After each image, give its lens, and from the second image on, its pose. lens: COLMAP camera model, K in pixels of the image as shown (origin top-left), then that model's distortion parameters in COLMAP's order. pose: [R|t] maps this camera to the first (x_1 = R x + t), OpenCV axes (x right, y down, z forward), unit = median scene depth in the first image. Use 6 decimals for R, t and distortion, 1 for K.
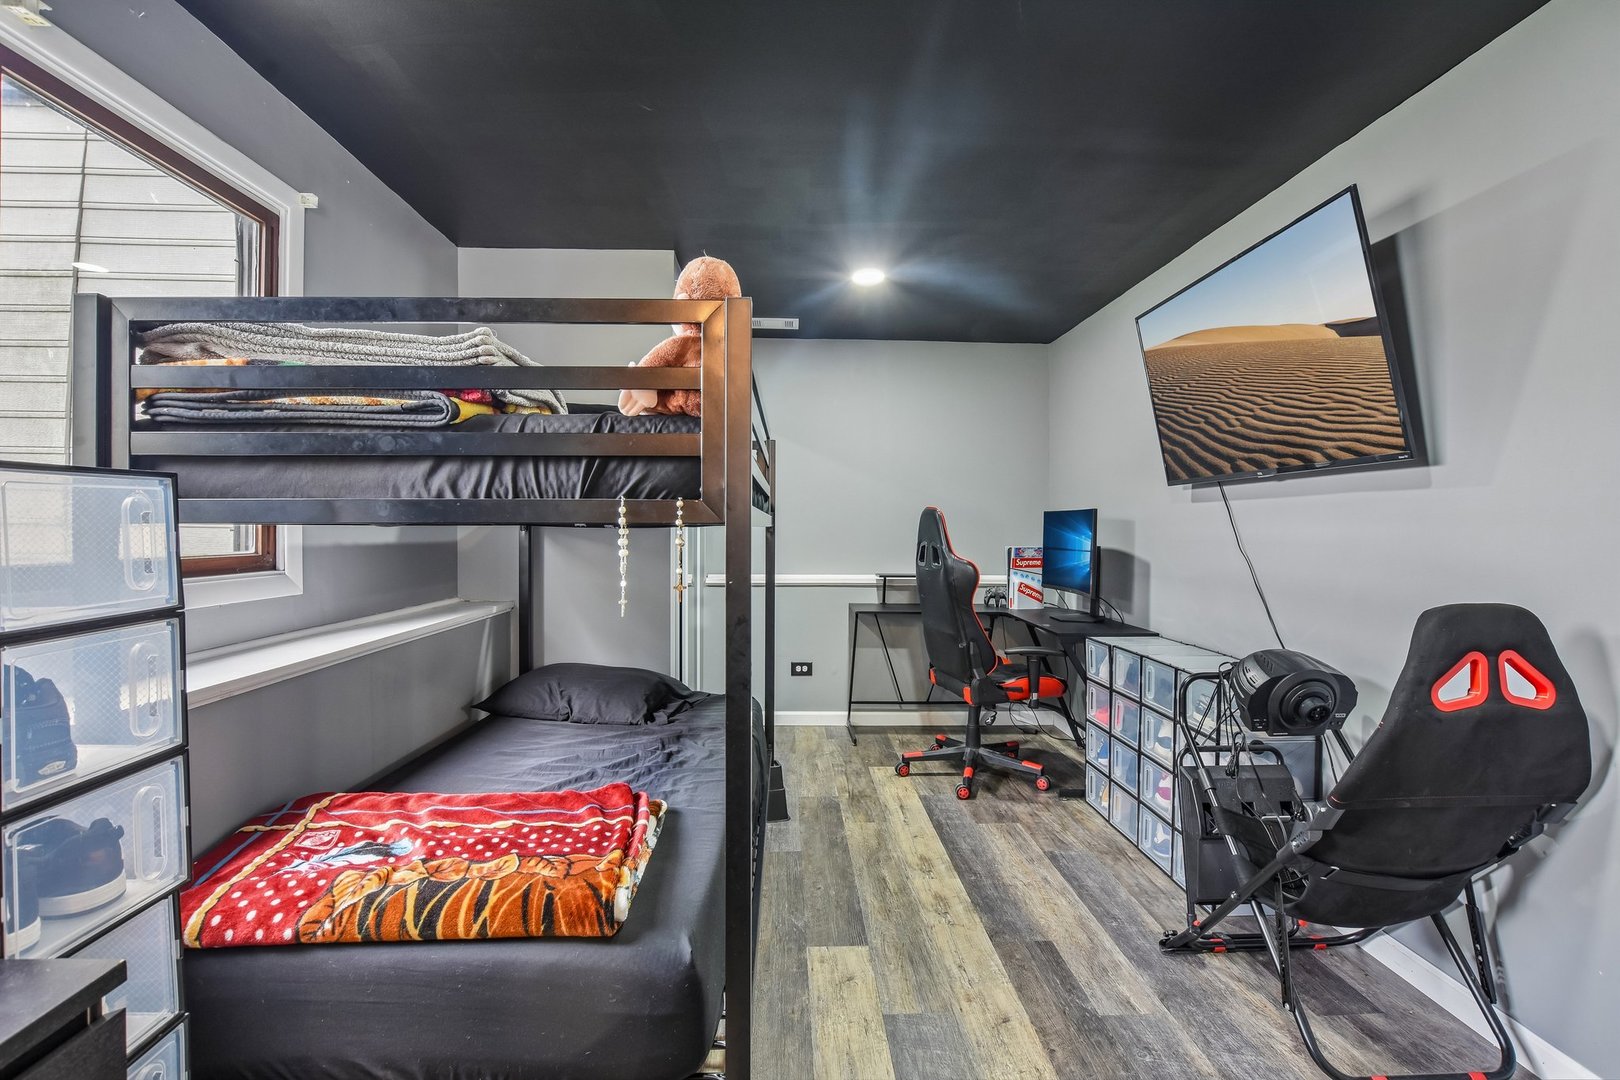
lens RADIAL K [[758.9, 0, 809.9], [0, 758.9, 530.5], [0, 0, 1]] dist [-0.024261, 0.000743]
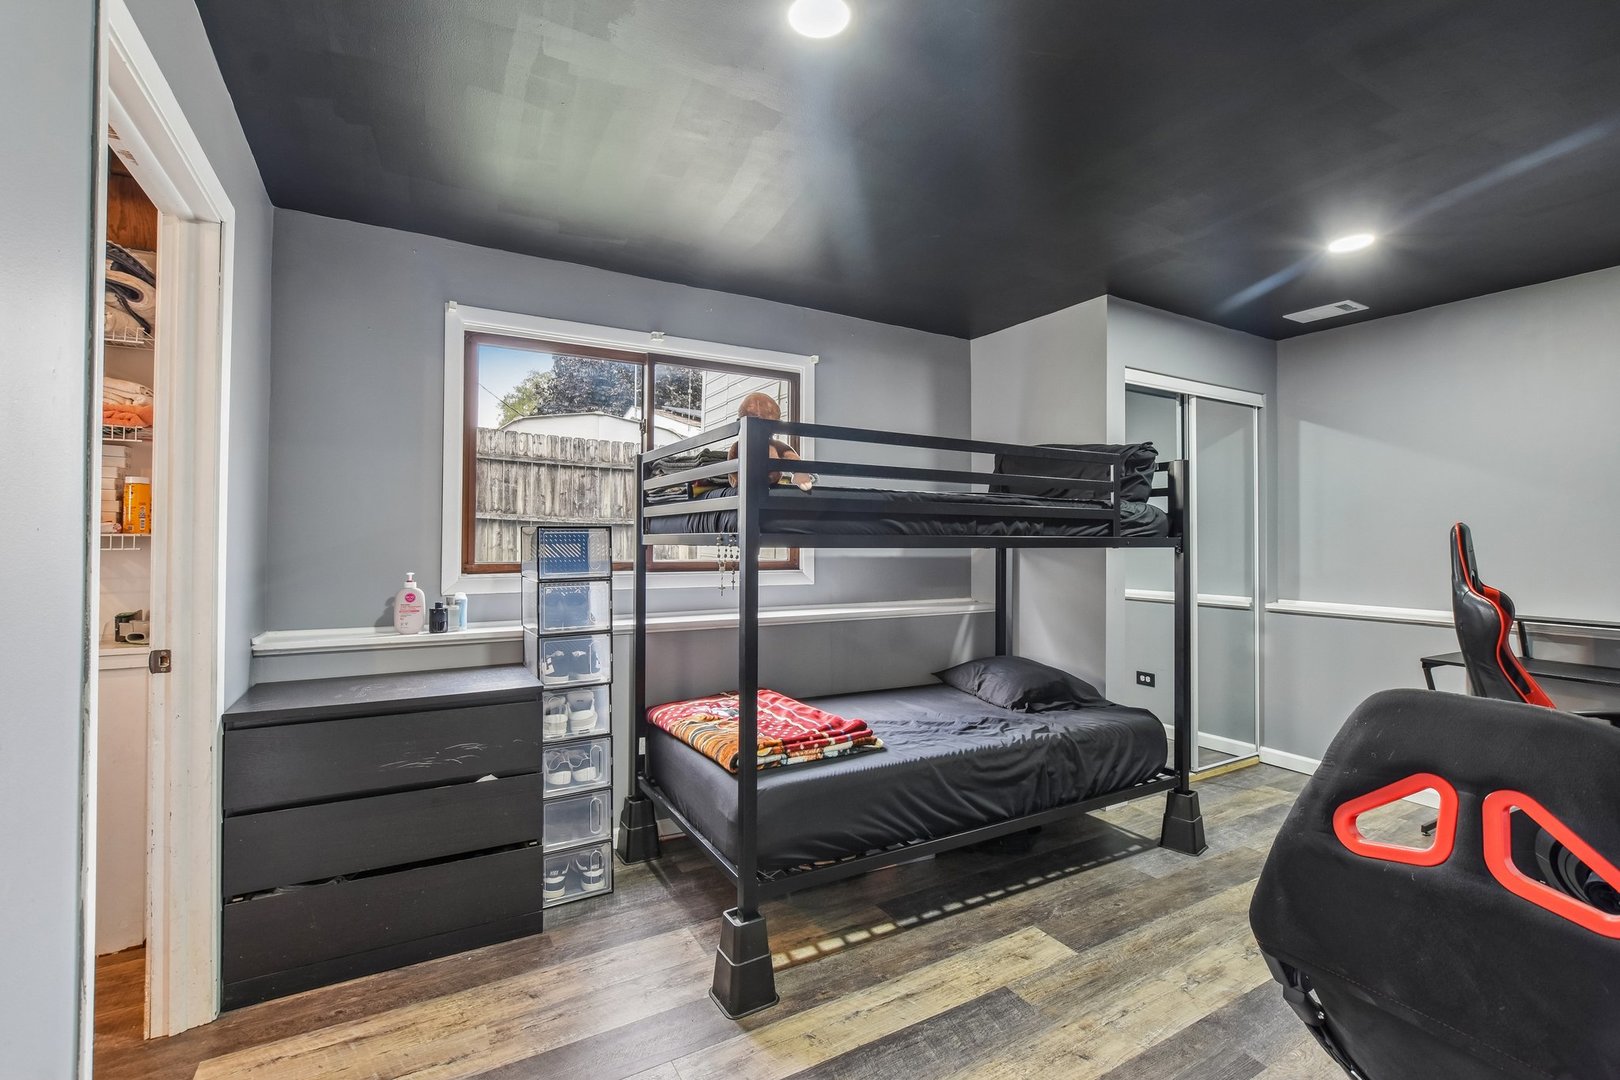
lens RADIAL K [[720.3, 0, 804.9], [0, 720.3, 535.8], [0, 0, 1]] dist [-0.018602, 0.000325]
pose [[0.451758, -0.008184, -0.892103, 0.808911], [-0.008361, 0.999875, -0.013406, -0.006518], [0.892101, 0.013515, 0.451633, 0.218697]]
